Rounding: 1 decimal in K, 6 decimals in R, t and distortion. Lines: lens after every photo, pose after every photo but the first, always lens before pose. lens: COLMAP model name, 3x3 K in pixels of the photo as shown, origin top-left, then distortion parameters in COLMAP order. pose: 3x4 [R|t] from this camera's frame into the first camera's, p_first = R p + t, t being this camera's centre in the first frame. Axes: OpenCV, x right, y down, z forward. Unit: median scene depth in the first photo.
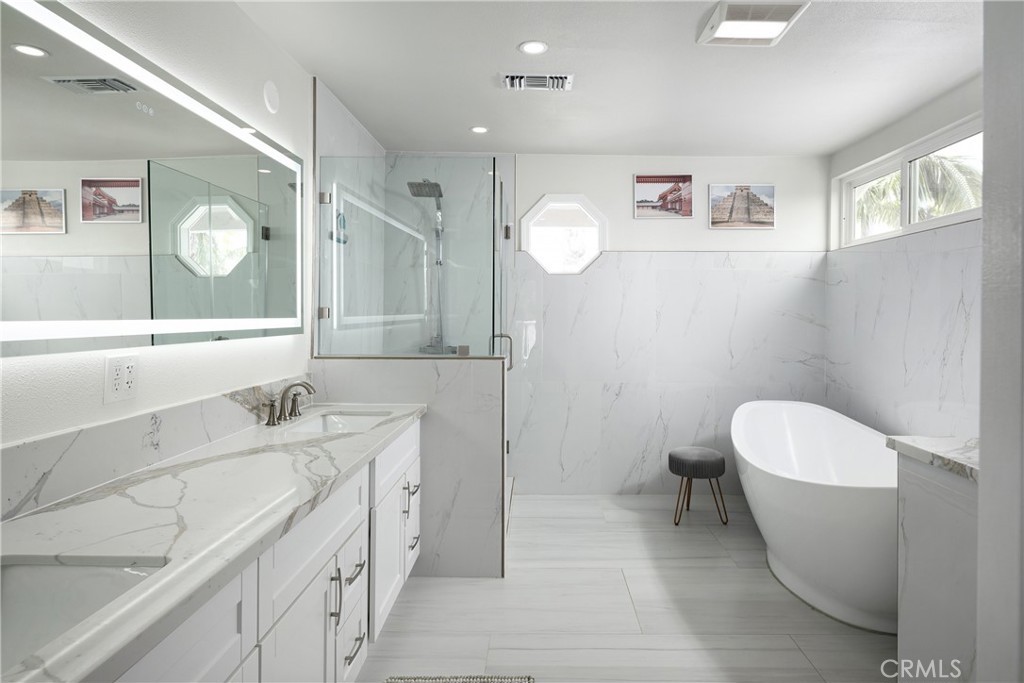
lens RADIAL K [[581.2, 0, 513.7], [0, 581.2, 317.2], [0, 0, 1]] dist [0.000368, 0.000036]
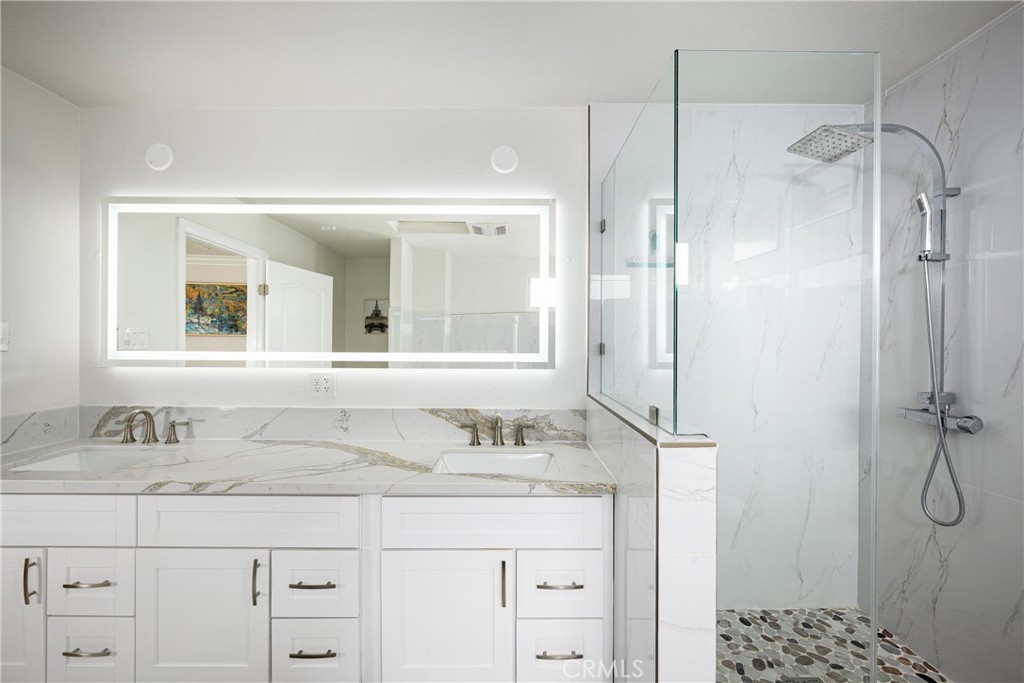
lens RADIAL K [[408.2, 0, 512.0], [0, 408.2, 341.5], [0, 0, 1]] dist [0.001001, 0.000173]
pose [[0.042929, -0.002993, -0.999074, 0.443126], [-0.009022, 0.999954, -0.003383, -0.021025], [0.999037, 0.009159, 0.042900, 1.135099]]
